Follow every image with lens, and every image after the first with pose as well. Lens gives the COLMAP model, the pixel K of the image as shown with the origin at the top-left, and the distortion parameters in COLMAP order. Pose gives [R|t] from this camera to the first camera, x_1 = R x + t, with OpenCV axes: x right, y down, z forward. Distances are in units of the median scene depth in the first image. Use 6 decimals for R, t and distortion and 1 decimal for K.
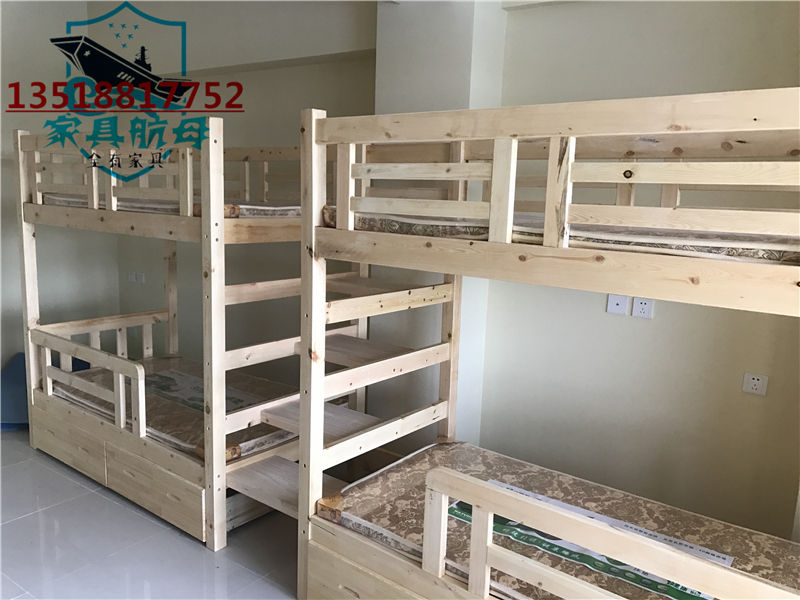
lens RADIAL K [[661.9, 0, 397.4], [0, 661.9, 301.3], [0, 0, 1]] dist [0.050800, -0.077709]
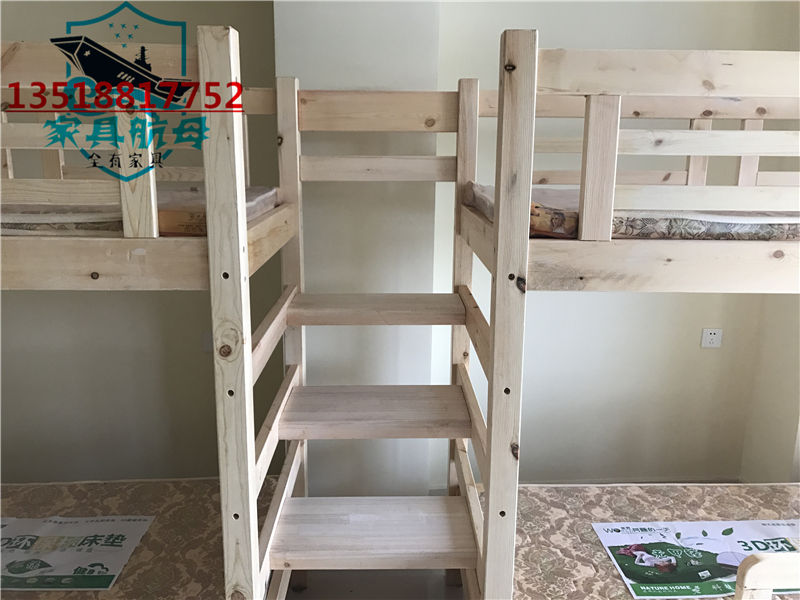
lens RADIAL K [[661.9, 0, 403.6], [0, 661.9, 297.4], [0, 0, 1]] dist [0.050800, -0.077709]
pose [[0.760577, -0.164454, 0.628074, -0.492737], [0.118191, 0.986295, 0.115125, -0.121156], [-0.638399, -0.013329, 0.769590, 0.531953]]
